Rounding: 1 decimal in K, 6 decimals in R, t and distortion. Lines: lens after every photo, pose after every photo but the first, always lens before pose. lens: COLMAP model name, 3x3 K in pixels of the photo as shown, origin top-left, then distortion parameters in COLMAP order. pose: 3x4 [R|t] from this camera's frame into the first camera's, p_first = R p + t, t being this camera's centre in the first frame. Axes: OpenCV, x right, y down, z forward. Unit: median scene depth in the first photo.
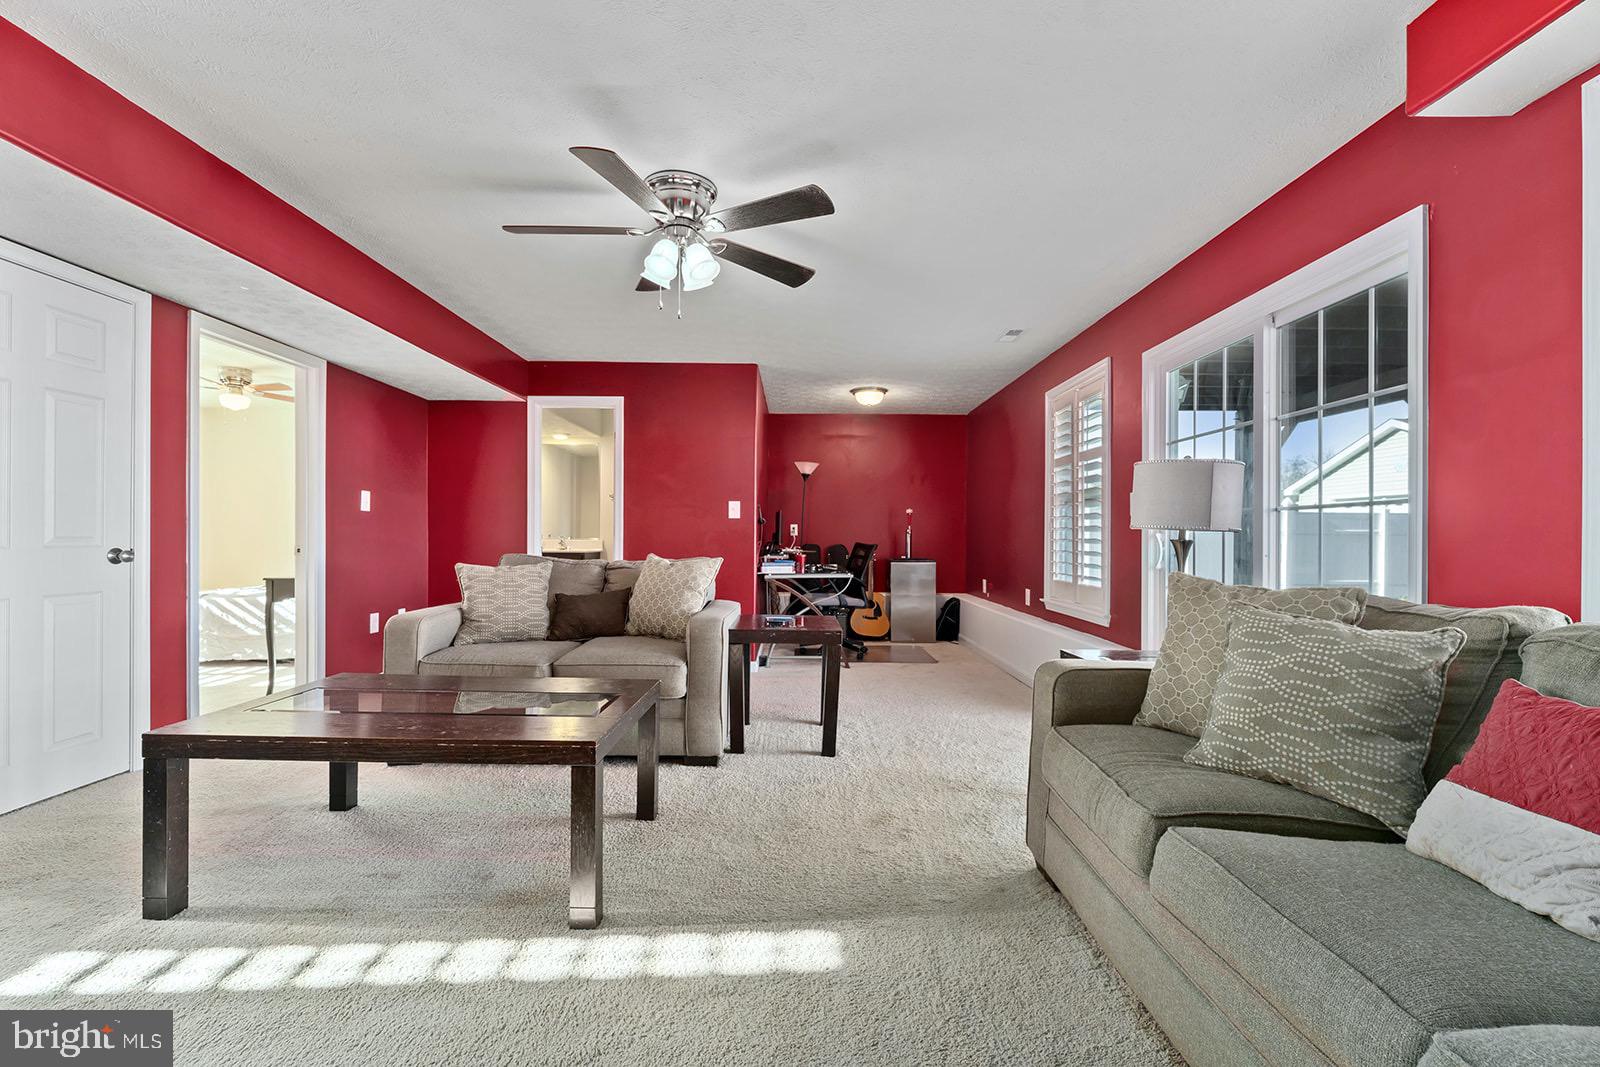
lens RADIAL K [[688.0, 0, 805.0], [0, 688.0, 535.8], [0, 0, 1]] dist [0.000830, -0.000471]
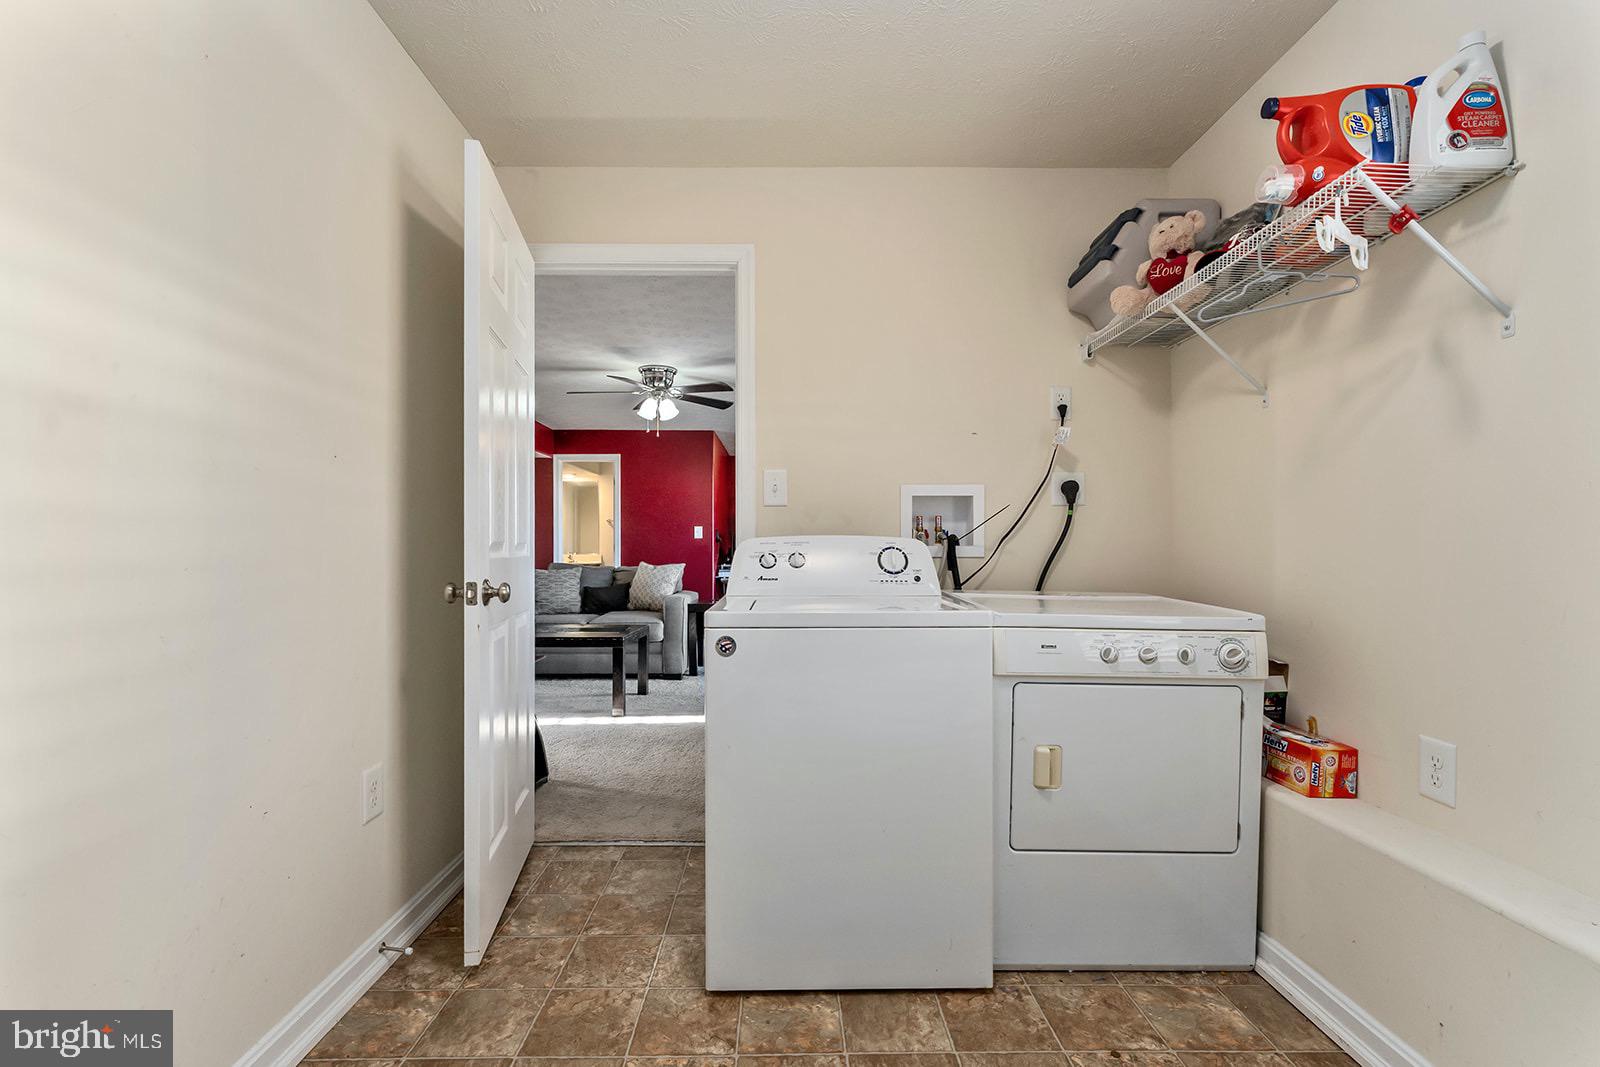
lens RADIAL K [[688.0, 0, 790.0], [0, 688.0, 545.1], [0, 0, 1]] dist [0.000830, -0.000471]
pose [[0.999965, -0.008030, 0.002227, 0.130507], [0.008048, 0.999936, -0.007946, 0.002393], [-0.002163, 0.007964, 0.999966, -0.666806]]
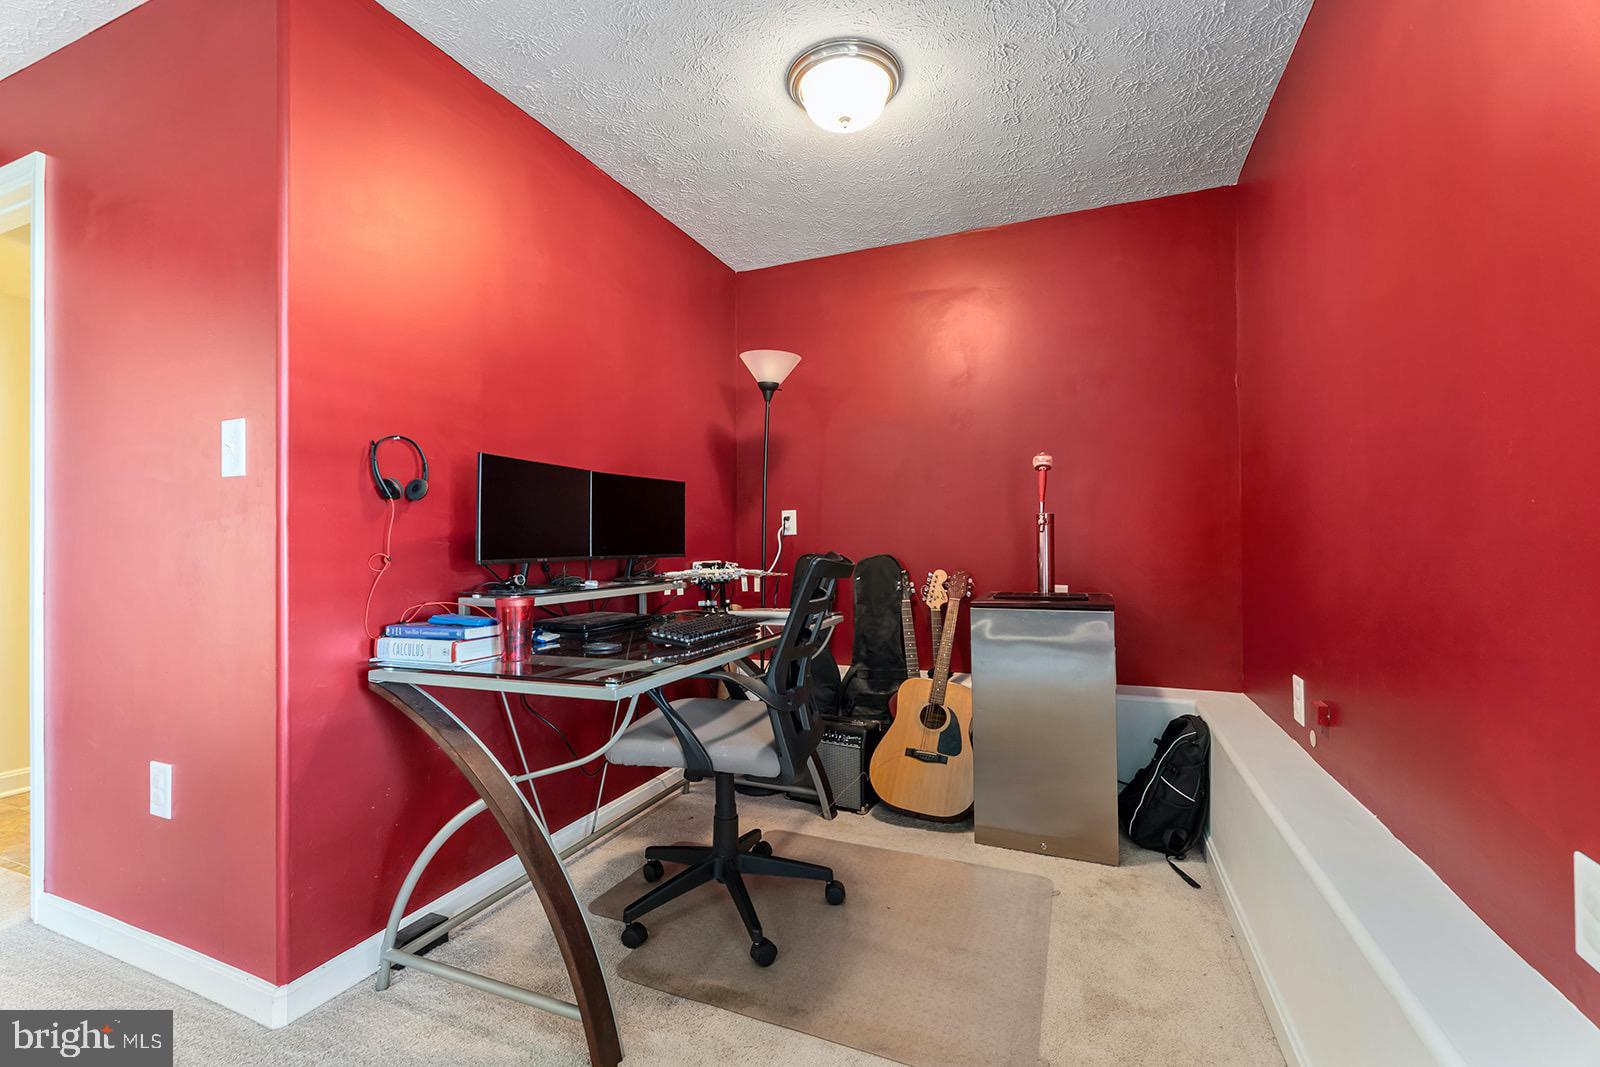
lens RADIAL K [[688.0, 0, 803.8], [0, 688.0, 534.4], [0, 0, 1]] dist [0.000830, -0.000471]
pose [[0.919817, -0.019800, -0.391847, 0.352225], [0.016646, 0.999796, -0.011445, 0.009322], [0.391994, 0.004005, 0.919959, 1.250268]]
